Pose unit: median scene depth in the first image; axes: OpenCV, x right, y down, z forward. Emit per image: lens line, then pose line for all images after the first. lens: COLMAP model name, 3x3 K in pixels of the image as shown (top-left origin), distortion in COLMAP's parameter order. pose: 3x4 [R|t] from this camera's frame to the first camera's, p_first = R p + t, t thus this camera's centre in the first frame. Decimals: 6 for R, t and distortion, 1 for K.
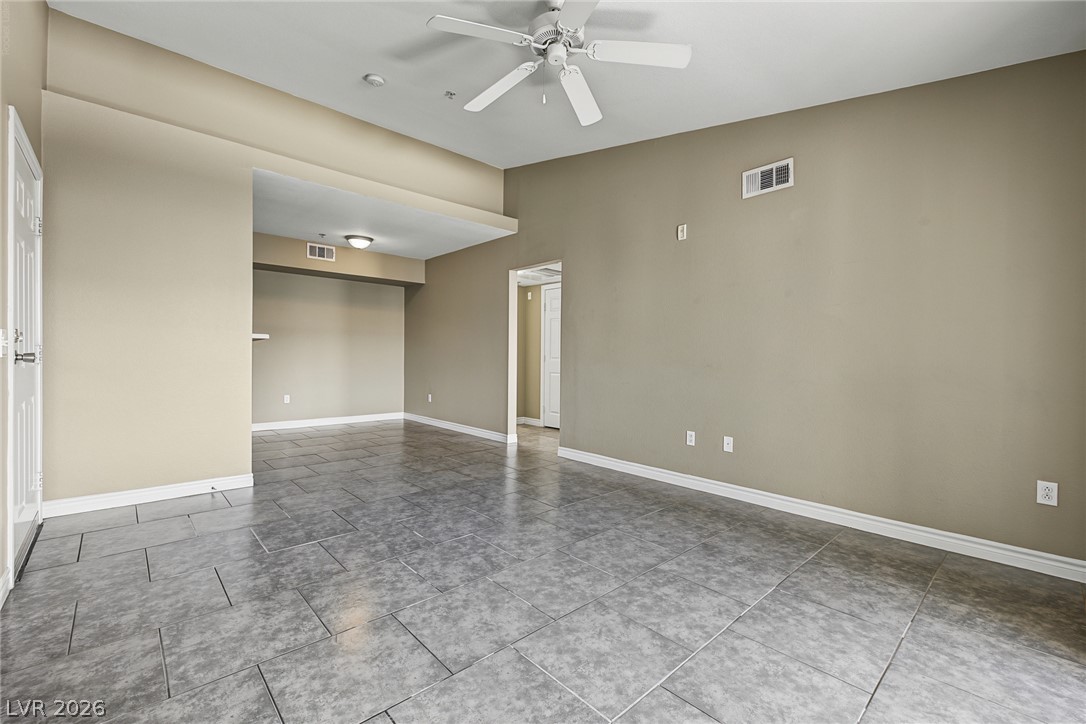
lens RADIAL K [[461.7, 0, 534.5], [0, 461.7, 361.0], [0, 0, 1]] dist [0.003641, -0.001161]
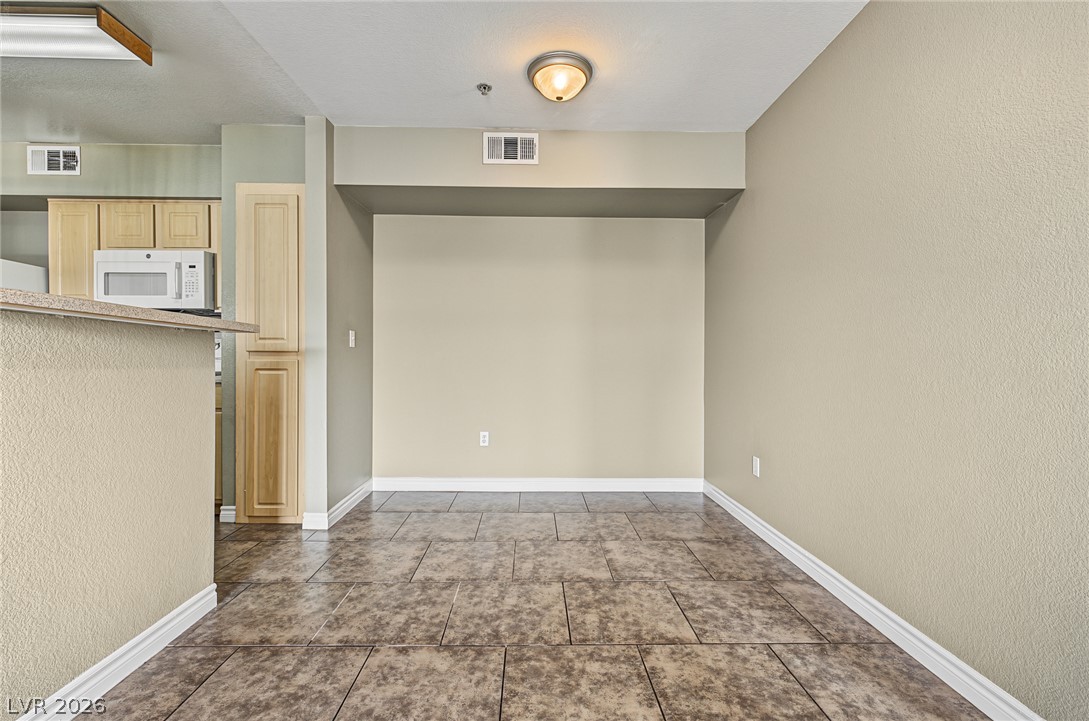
lens RADIAL K [[463.6, 0, 539.4], [0, 463.6, 360.4], [0, 0, 1]] dist [0.006020, -0.001306]
pose [[0.756861, -0.003404, -0.653567, -0.254042], [-0.004185, 0.999941, -0.010055, -0.016294], [0.653563, 0.010345, 0.756802, 1.370664]]
